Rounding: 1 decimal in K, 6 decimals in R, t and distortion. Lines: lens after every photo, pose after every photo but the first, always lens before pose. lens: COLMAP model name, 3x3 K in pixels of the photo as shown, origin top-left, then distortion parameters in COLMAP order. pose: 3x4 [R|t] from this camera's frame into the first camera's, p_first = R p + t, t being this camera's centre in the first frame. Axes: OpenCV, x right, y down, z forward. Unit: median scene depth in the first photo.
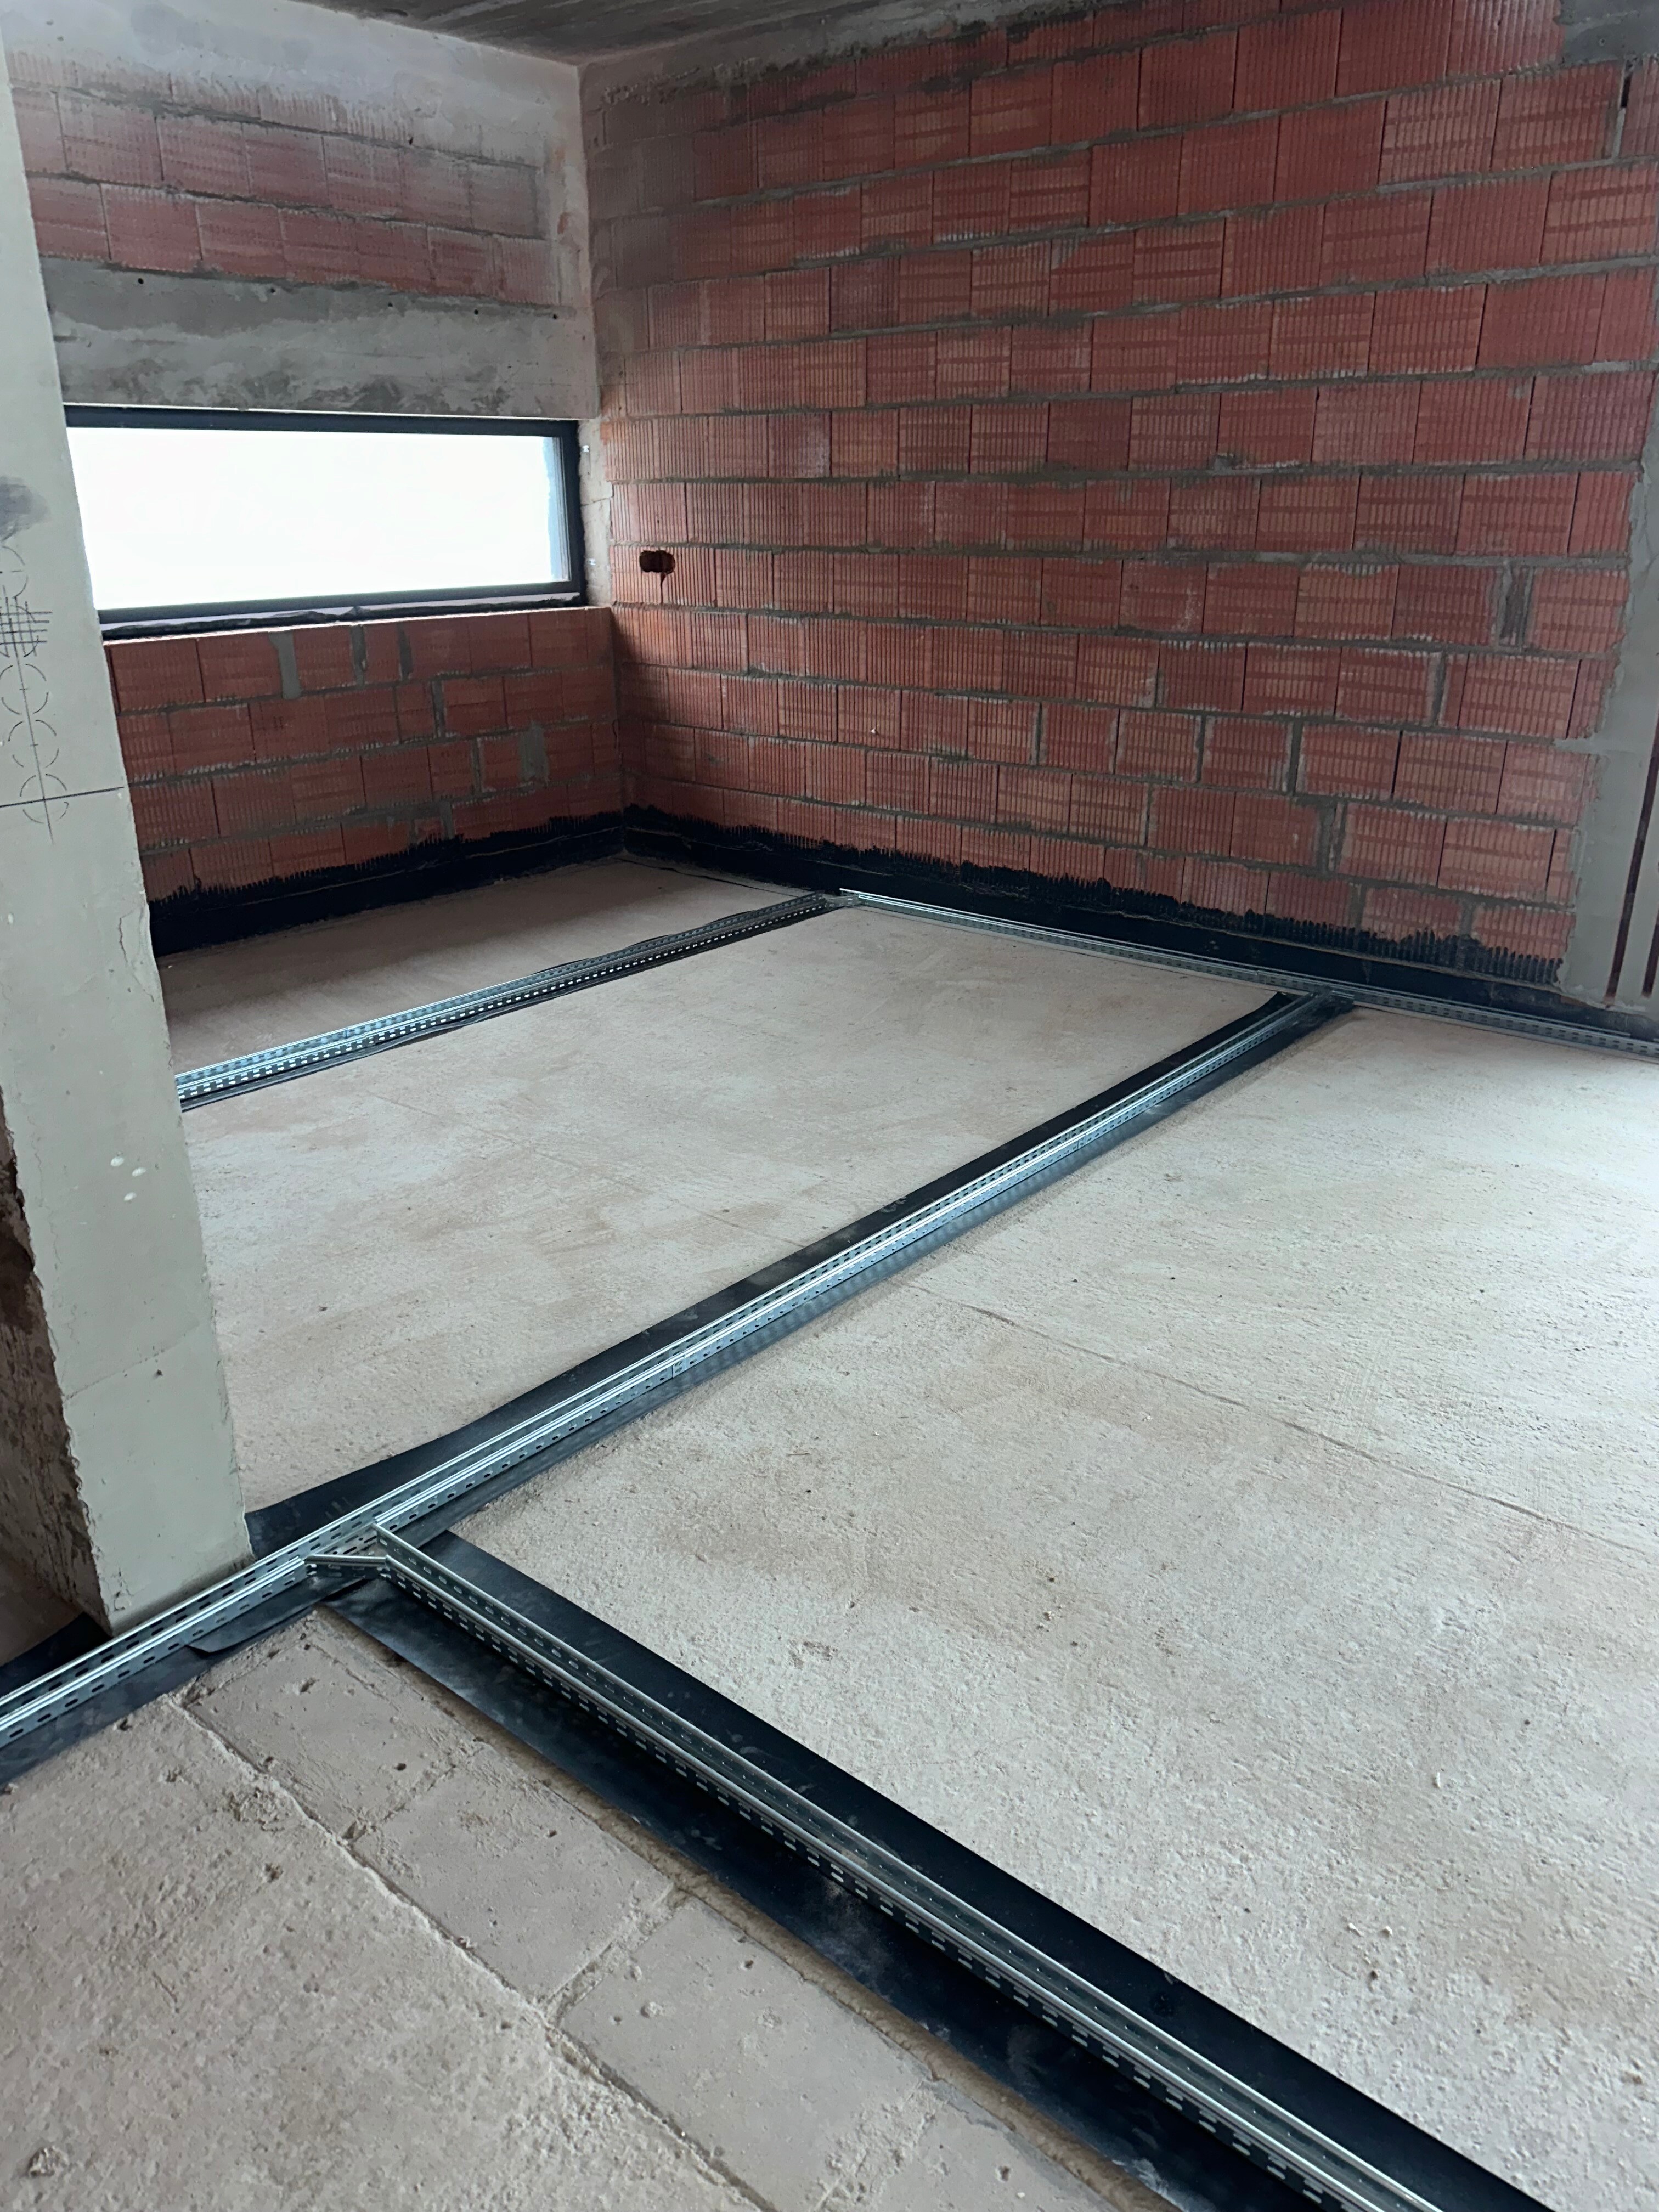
lens RADIAL K [[1603.1, 0, 829.5], [0, 1603.1, 1106.0], [0, 0, 1]] dist [0.136312, -0.205304]
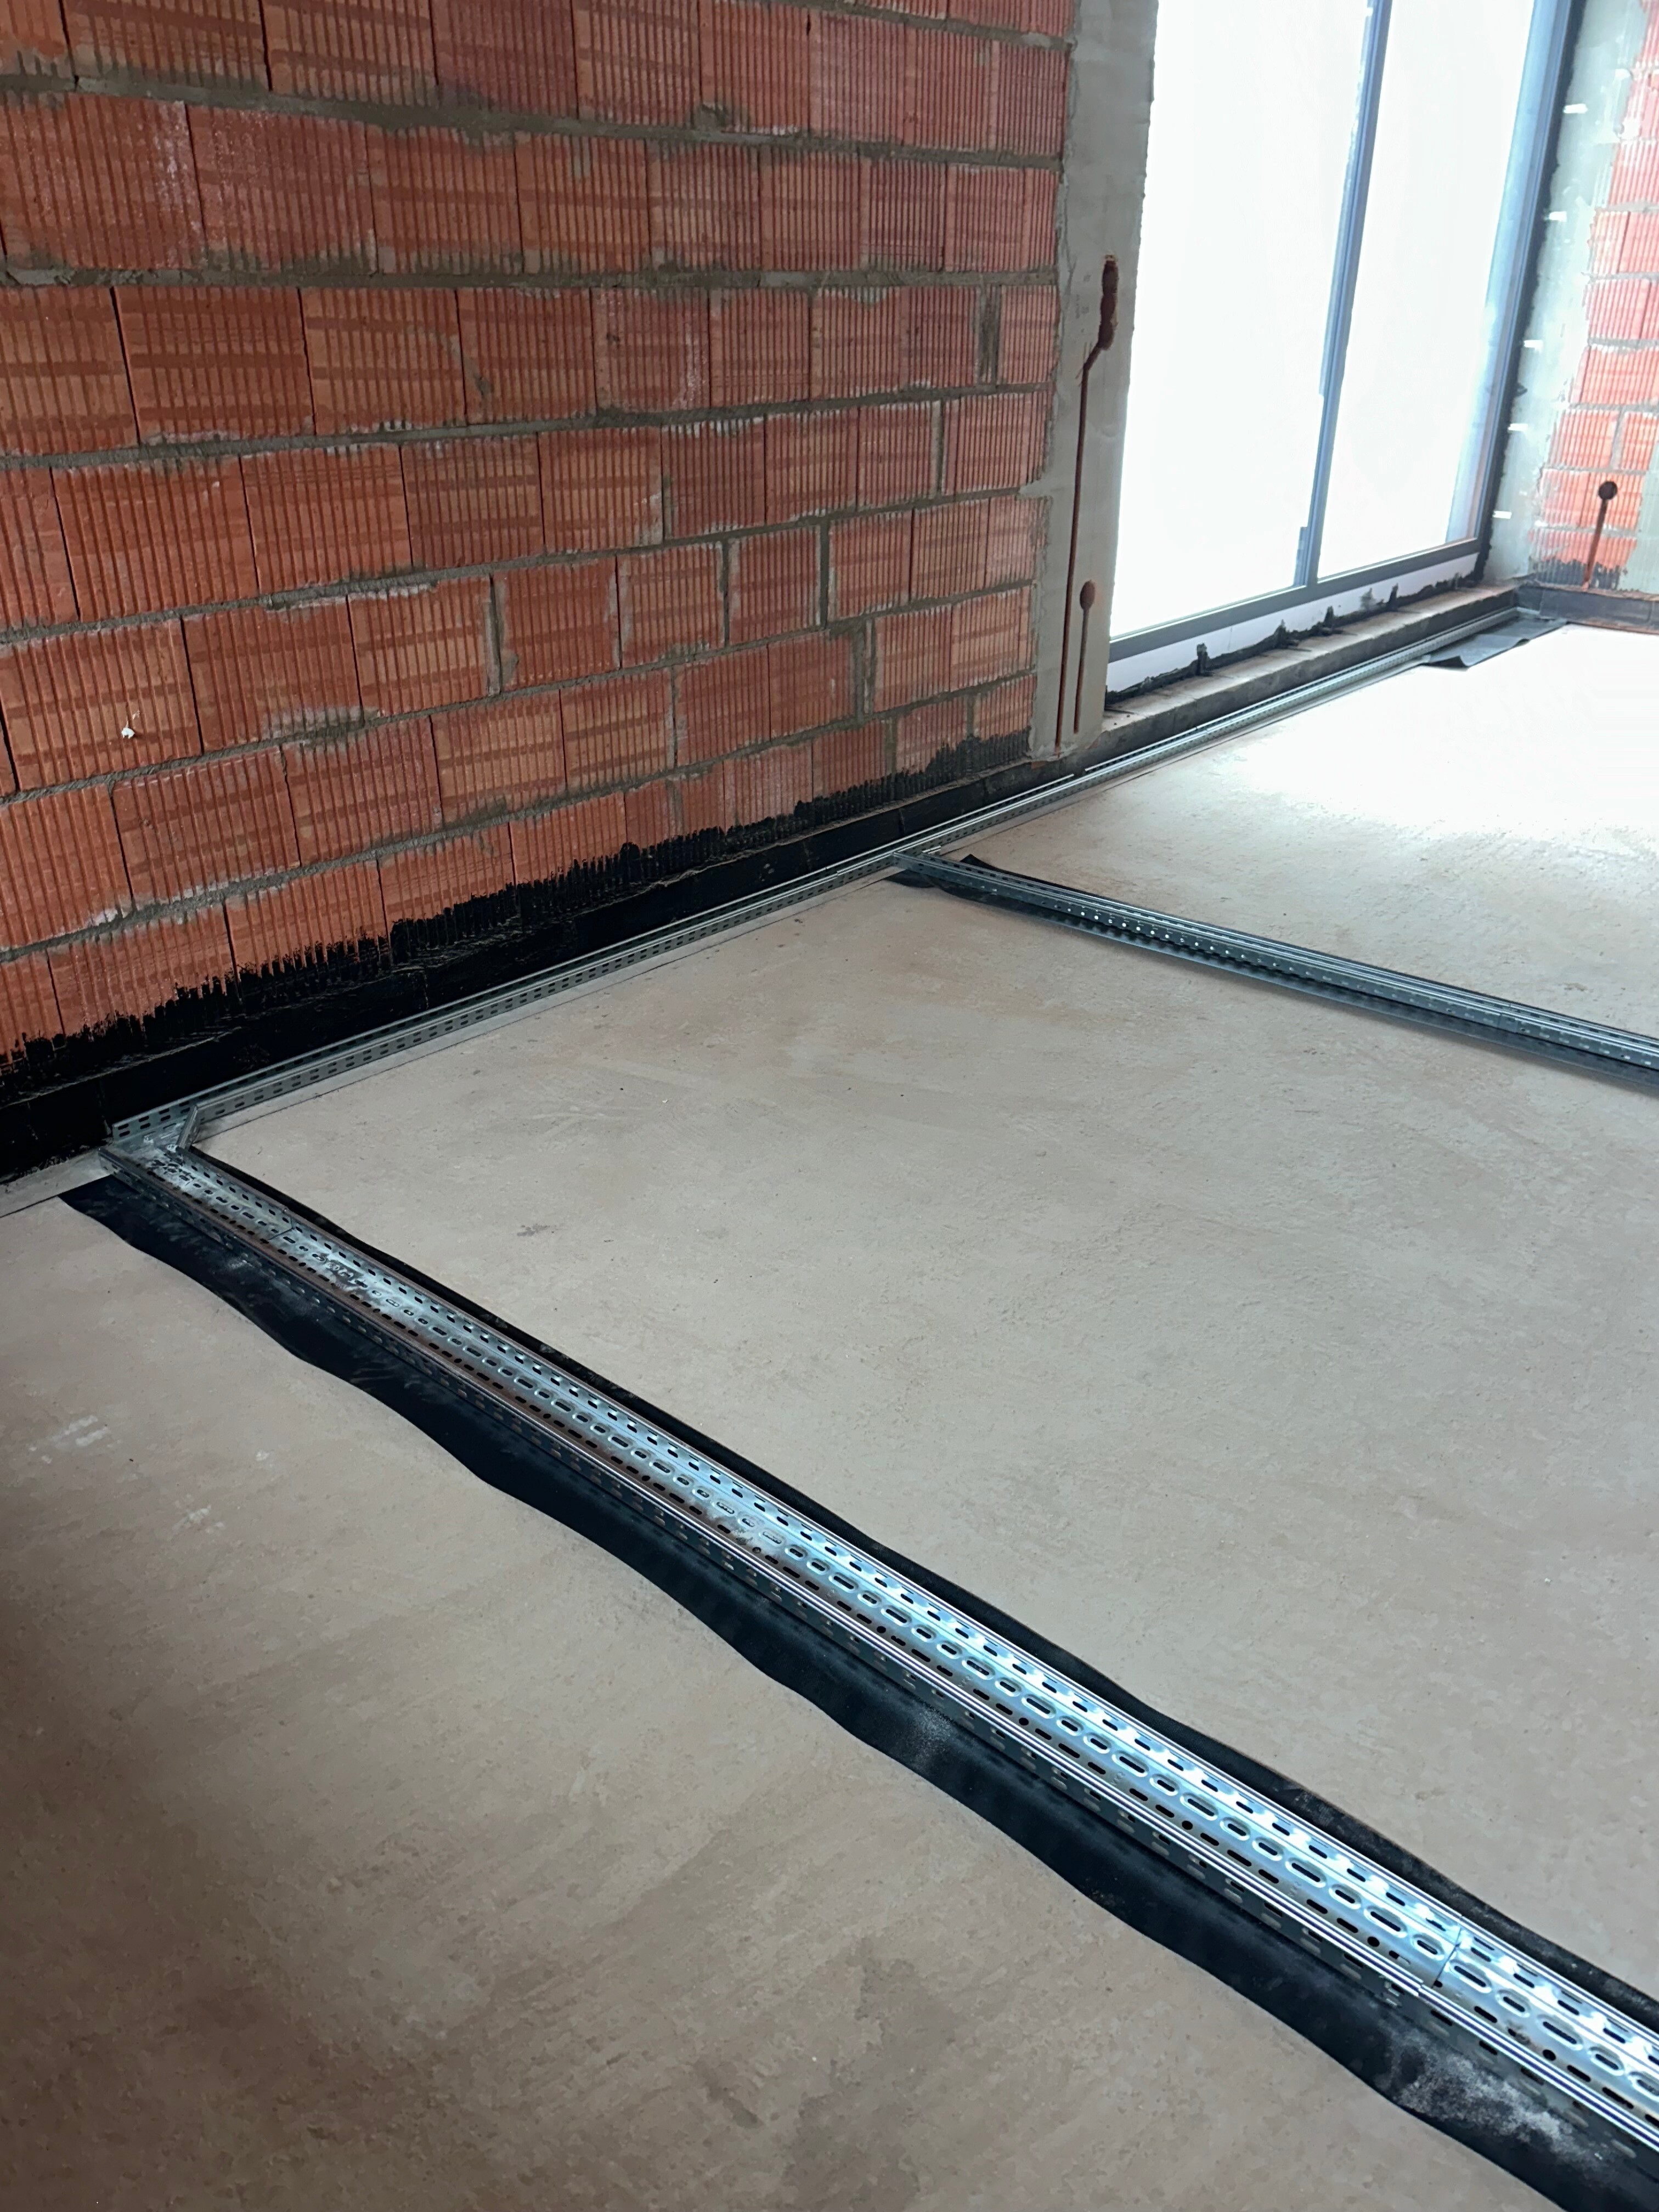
lens RADIAL K [[1632.8, 0, 828.6], [0, 1632.8, 1064.5], [0, 0, 1]] dist [0.122247, -0.144948]
pose [[0.018711, -0.415091, 0.909587, -0.447184], [0.366859, 0.849143, 0.379961, -0.292481], [-0.930088, 0.326581, 0.168168, 0.902541]]
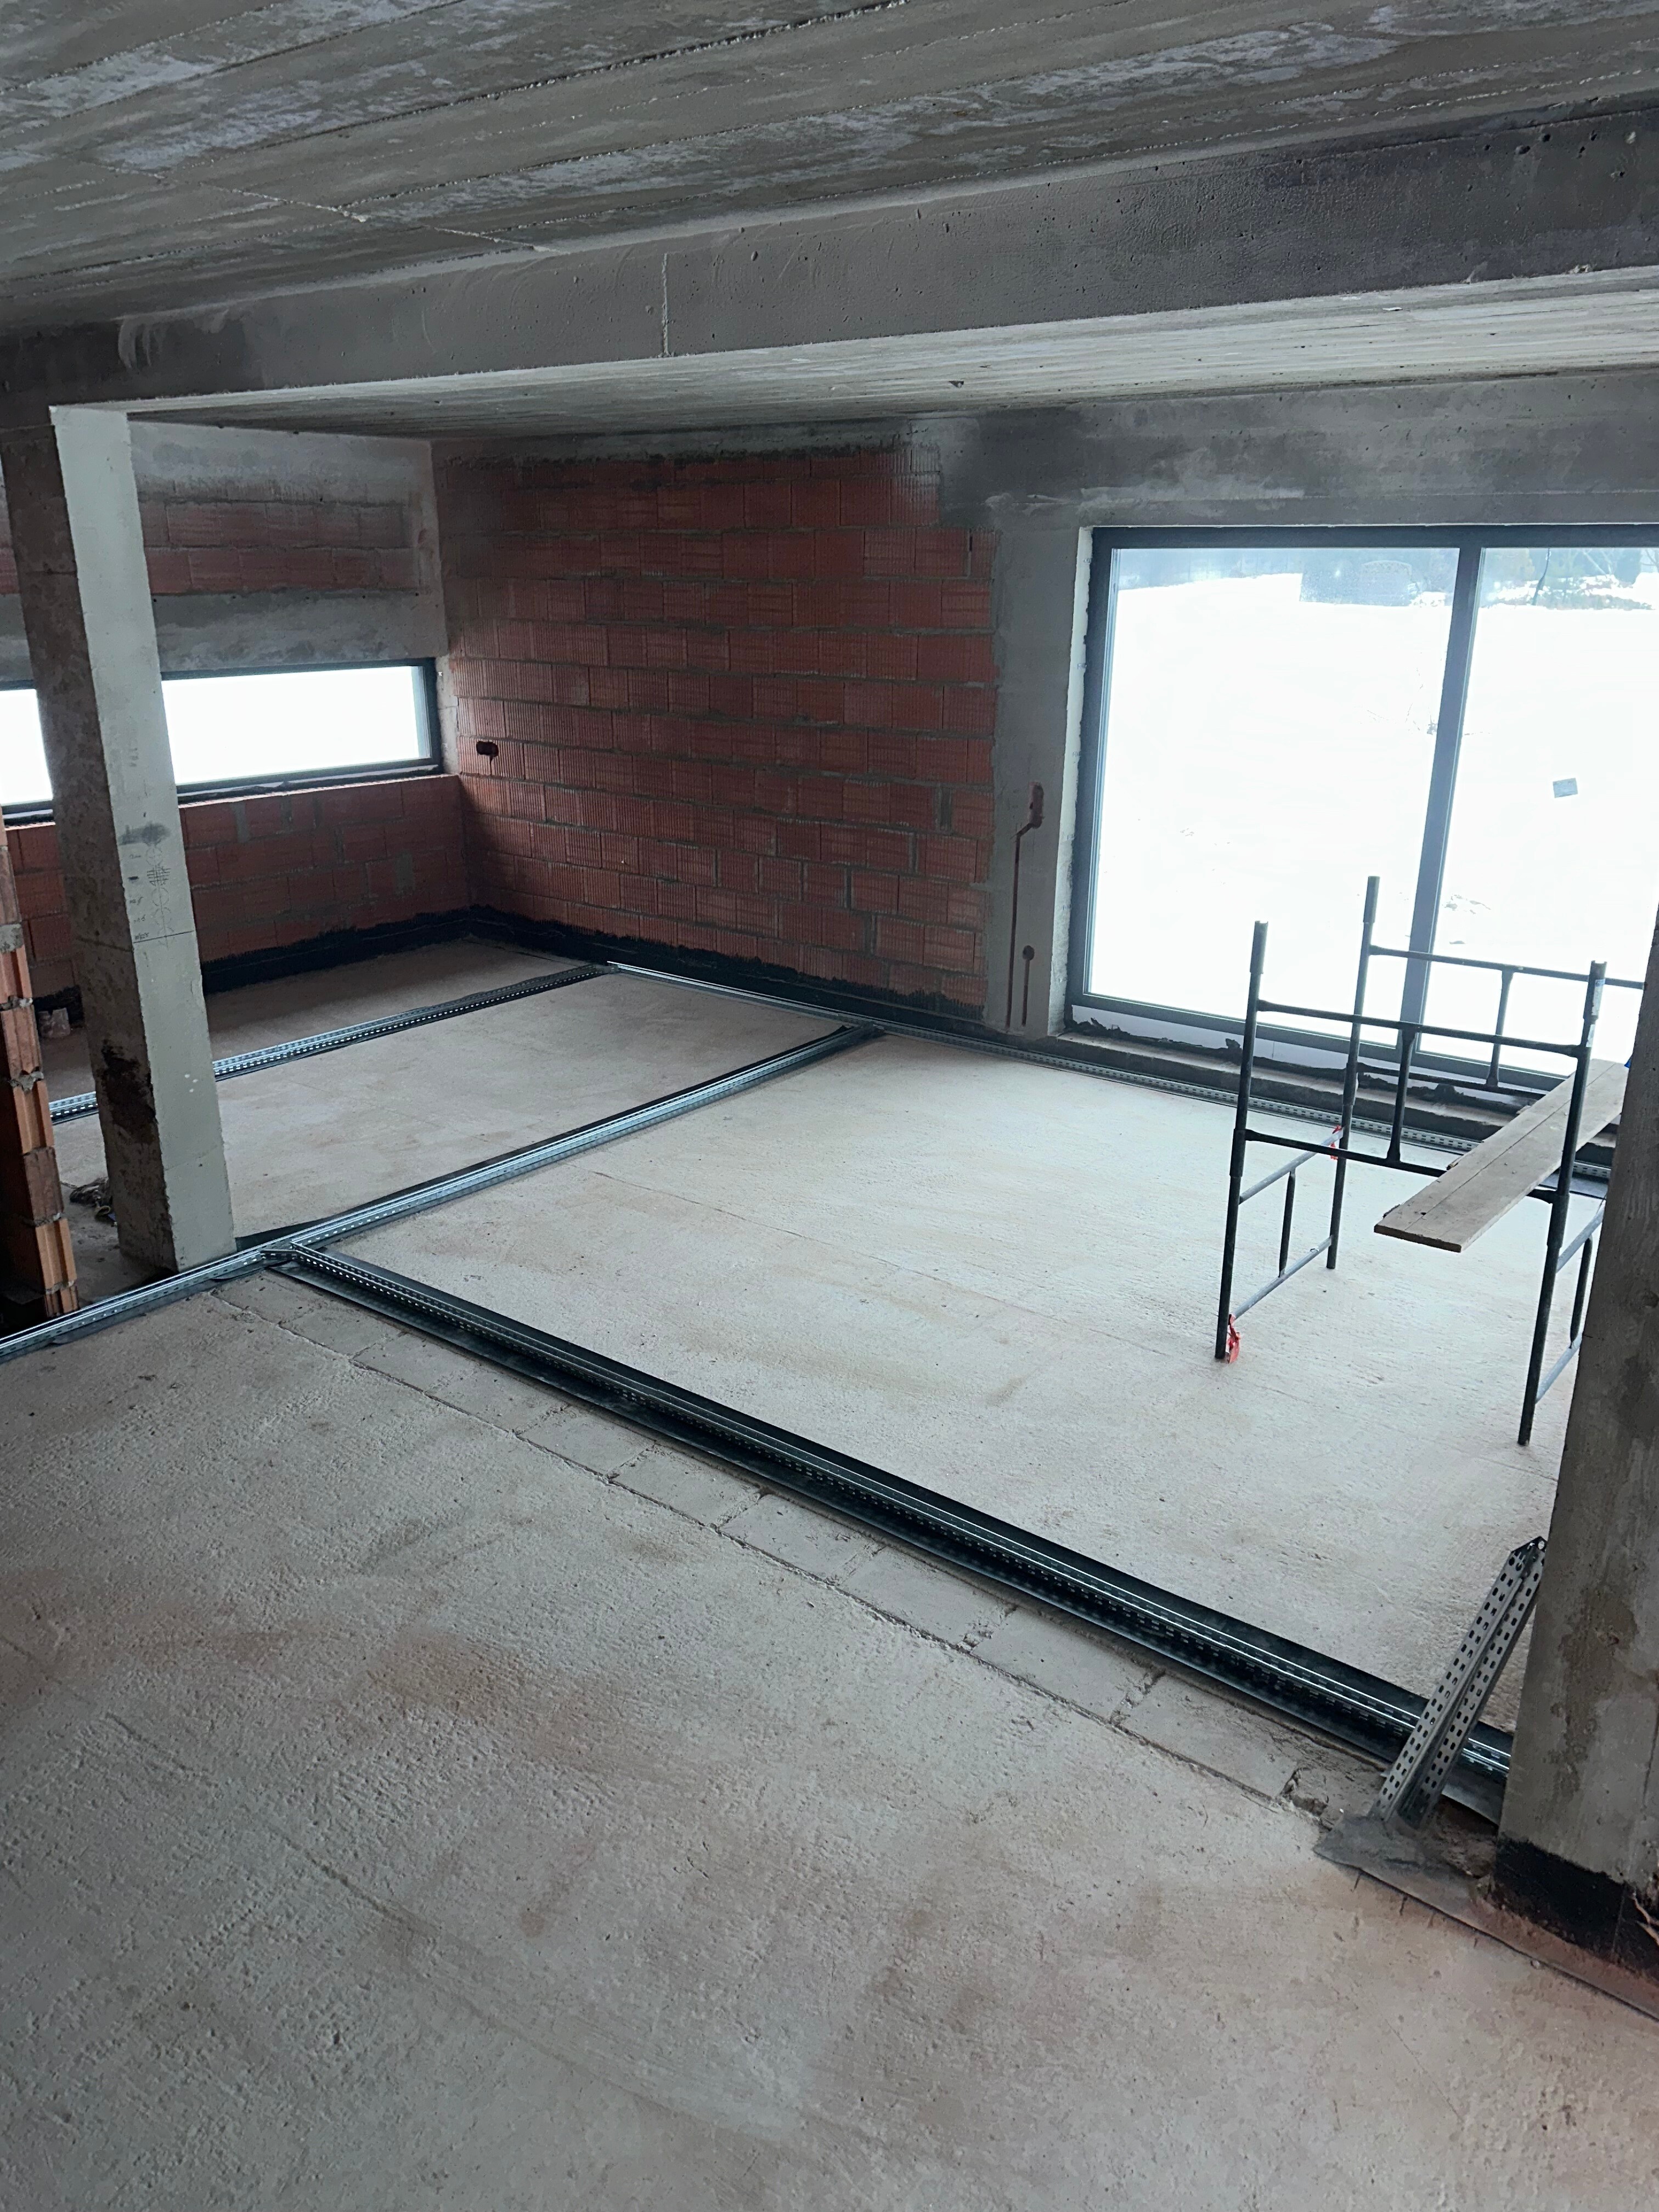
lens RADIAL K [[1614.8, 0, 829.5], [0, 1614.8, 1106.0], [0, 0, 1]] dist [0.226086, -0.508103]
pose [[0.999312, -0.004442, 0.036812, 0.192381], [0.005874, 0.999227, -0.038870, 0.076450], [-0.036611, 0.039059, 0.998566, -0.658352]]
